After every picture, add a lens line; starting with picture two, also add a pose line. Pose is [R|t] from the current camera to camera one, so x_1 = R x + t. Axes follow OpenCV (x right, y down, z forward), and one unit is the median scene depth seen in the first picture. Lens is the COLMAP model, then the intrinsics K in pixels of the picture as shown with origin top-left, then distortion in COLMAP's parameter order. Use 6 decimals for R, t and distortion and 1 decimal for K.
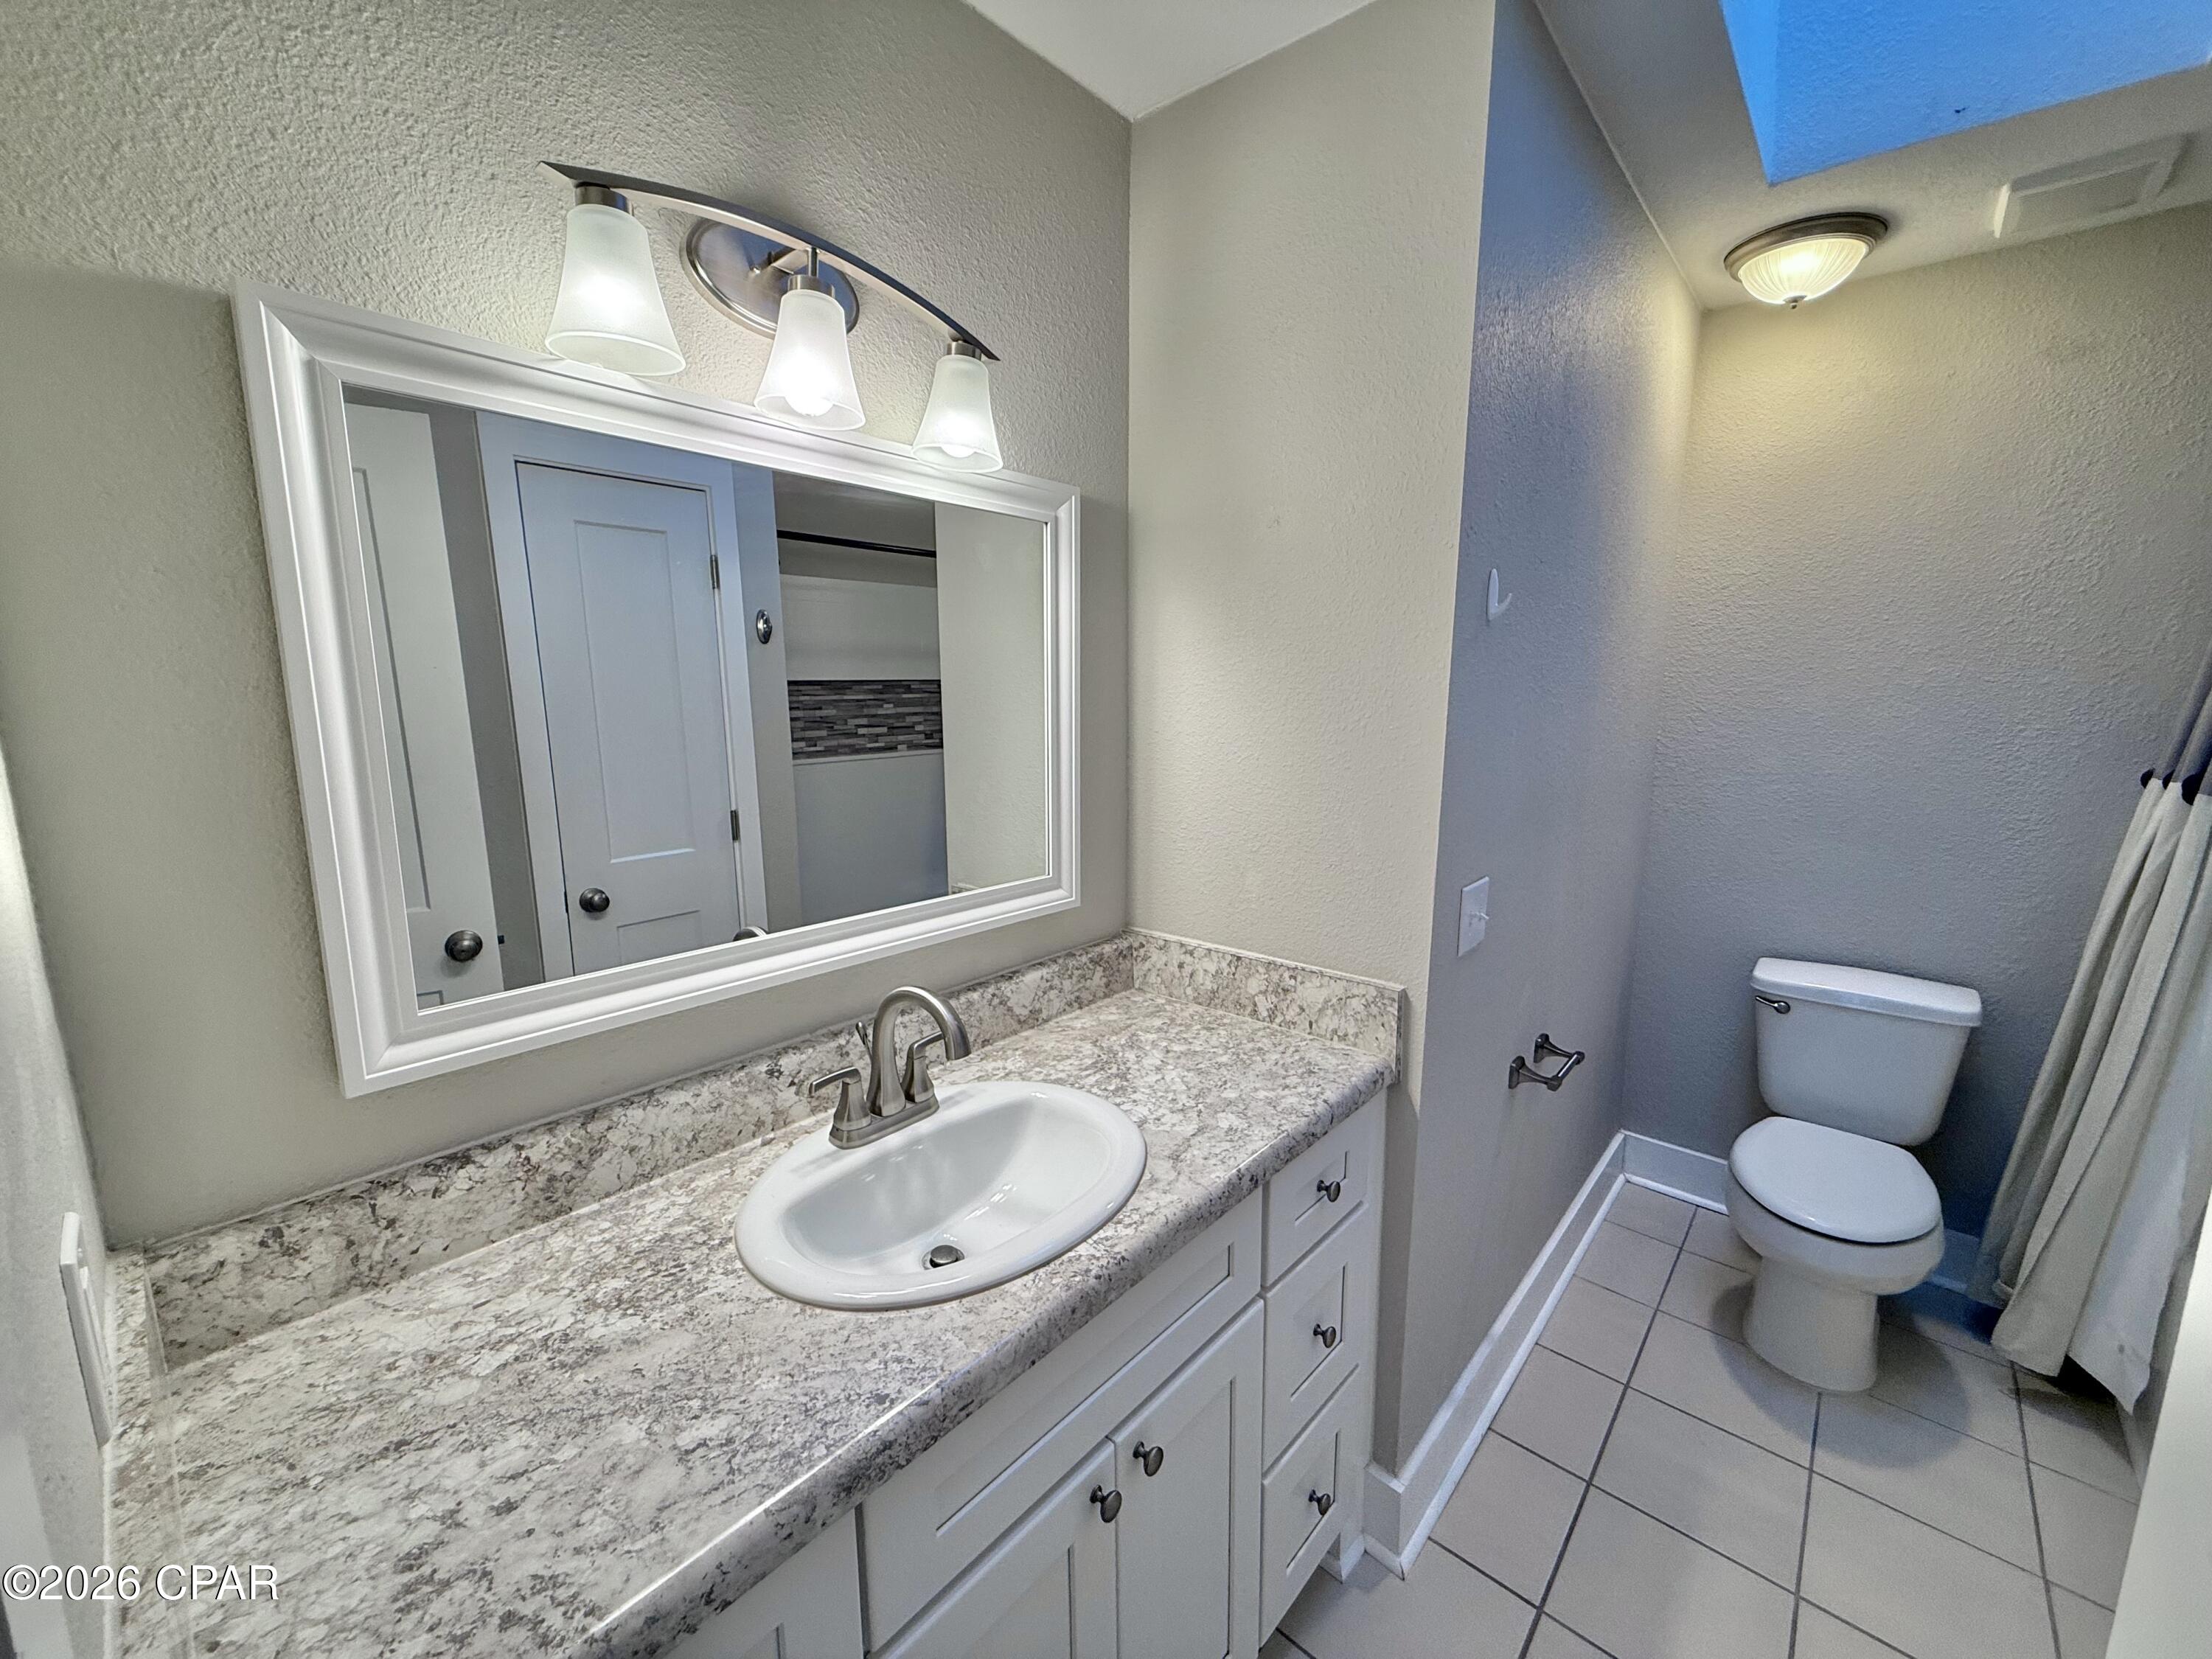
lens RADIAL K [[883.0, 0, 1106.0], [0, 883.0, 829.5], [0, 0, 1]] dist [0.000371, 0.000634]
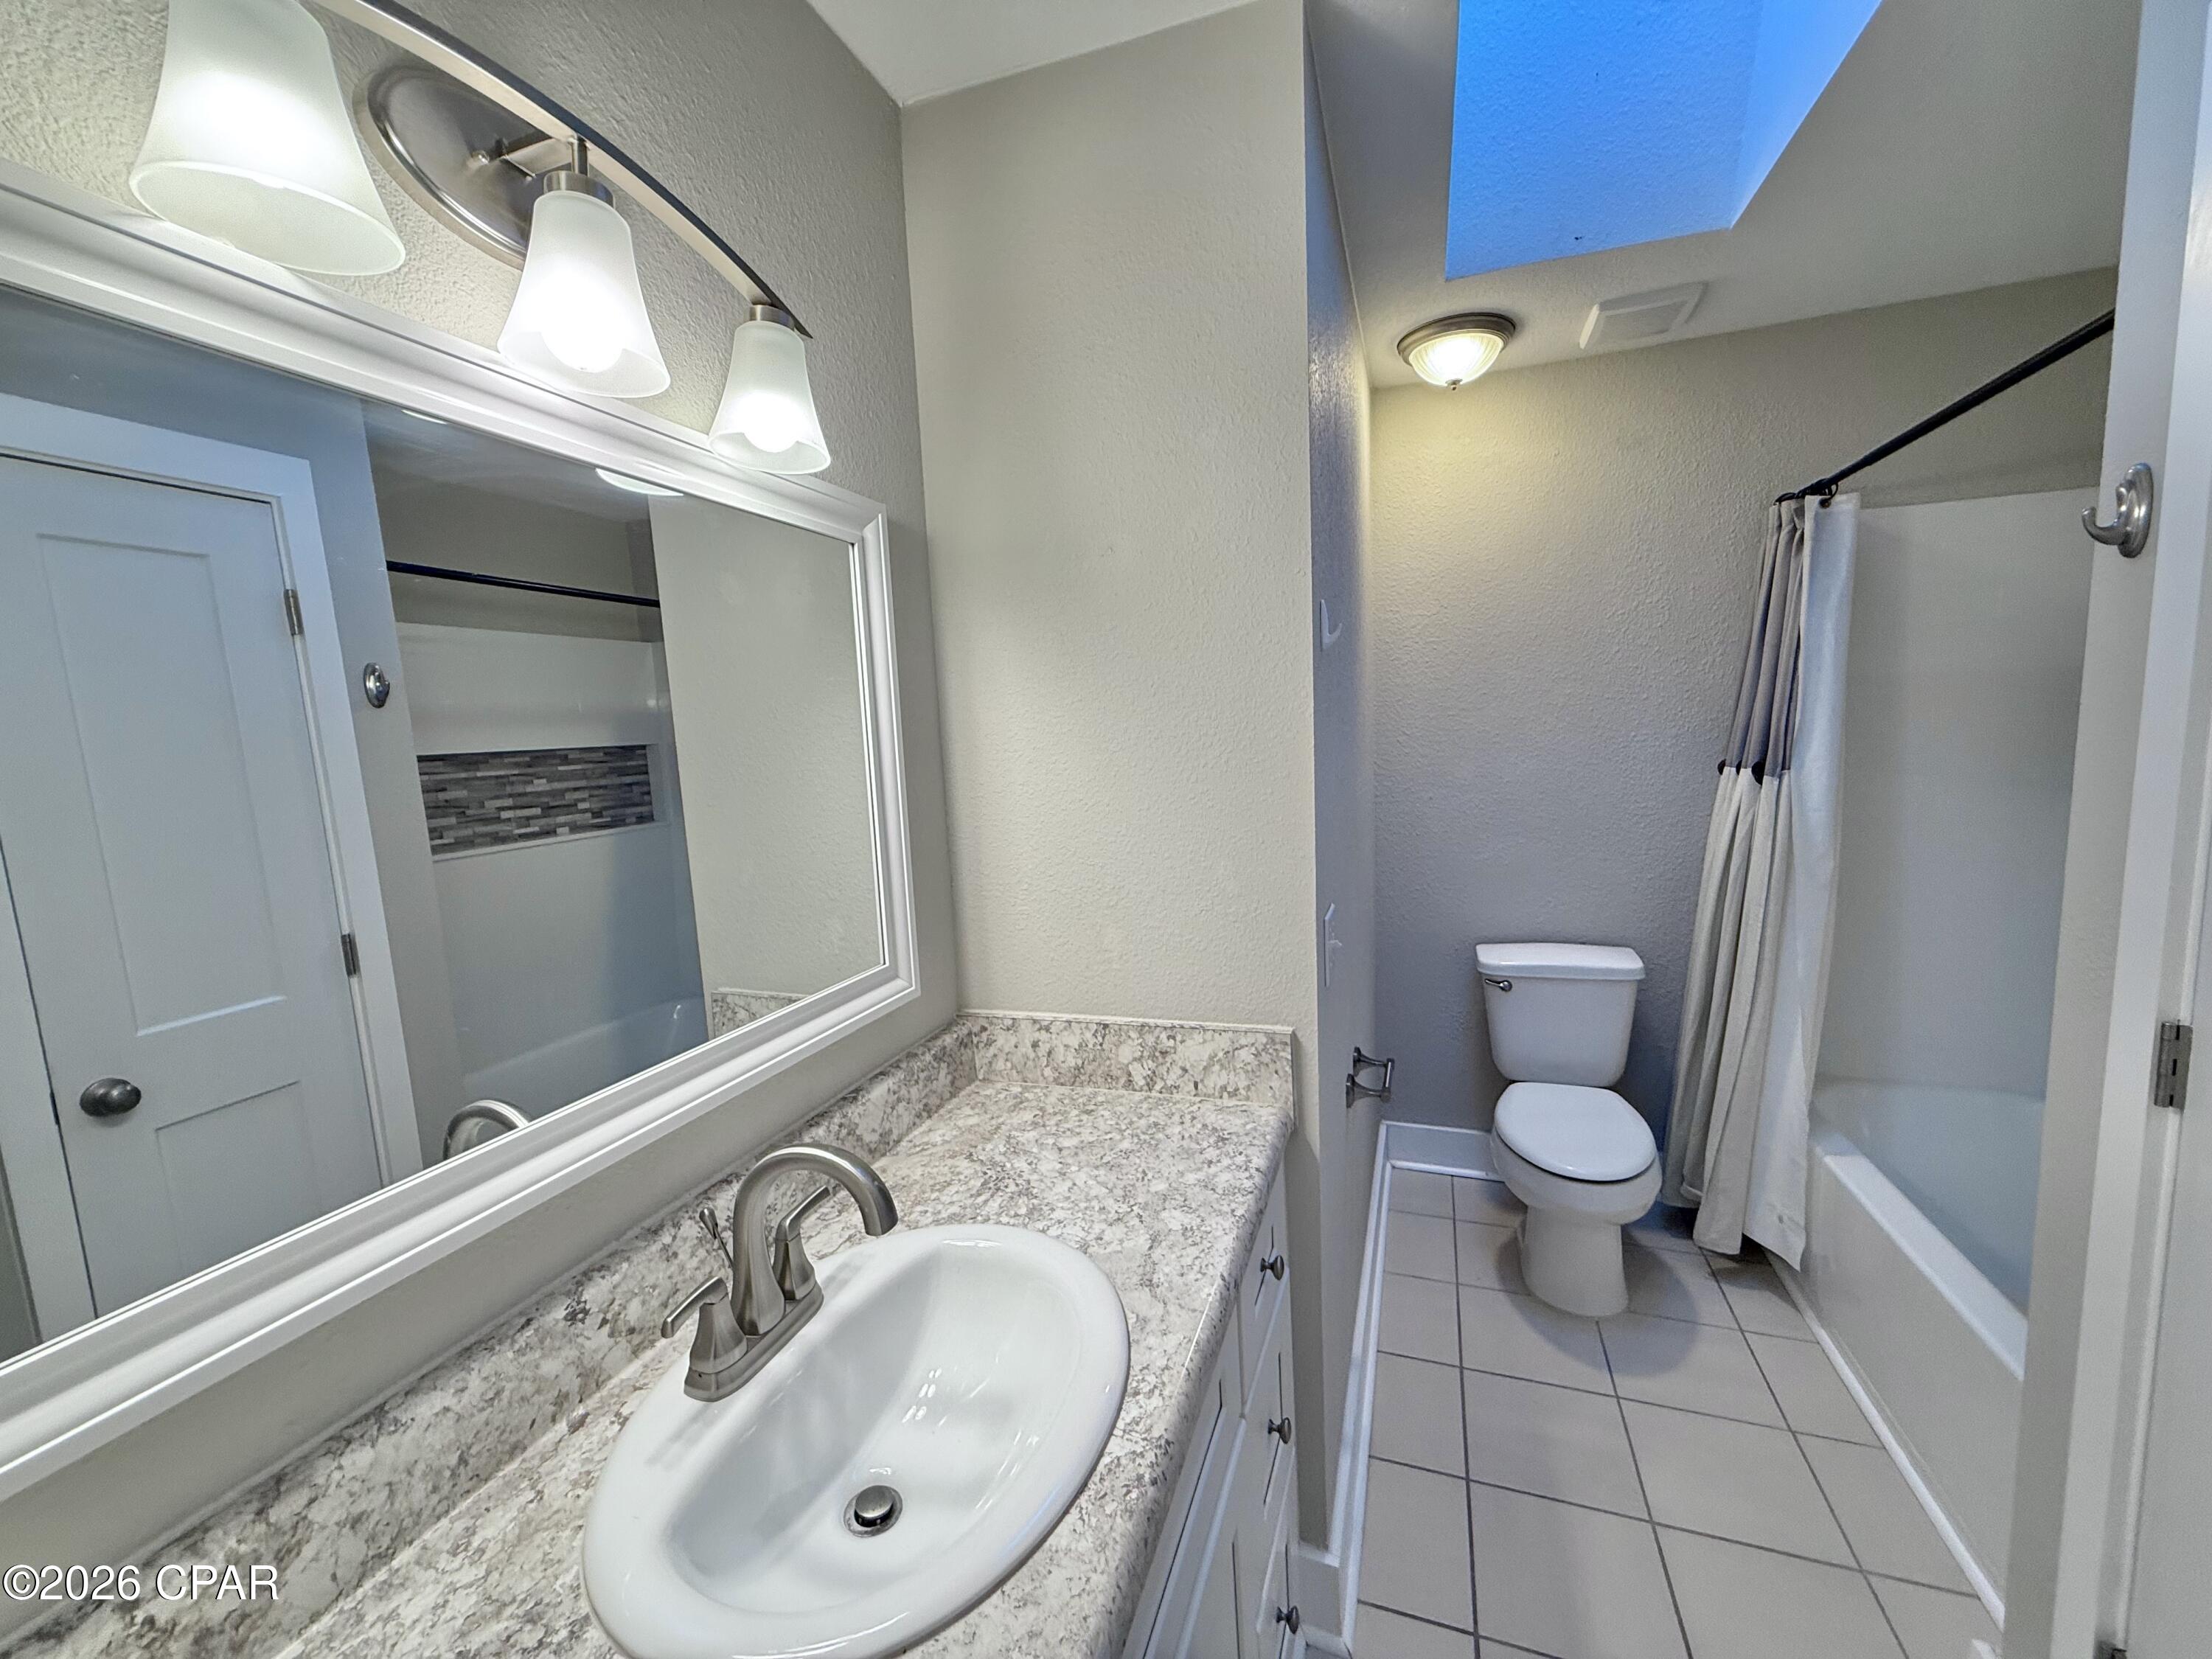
lens RADIAL K [[883.0, 0, 1106.0], [0, 883.0, 829.5], [0, 0, 1]] dist [0.000371, 0.000634]
pose [[0.928604, -0.088217, 0.360433, -0.157866], [0.109227, 0.993279, -0.038298, -0.019010], [-0.354632, 0.074932, 0.931999, 0.145807]]
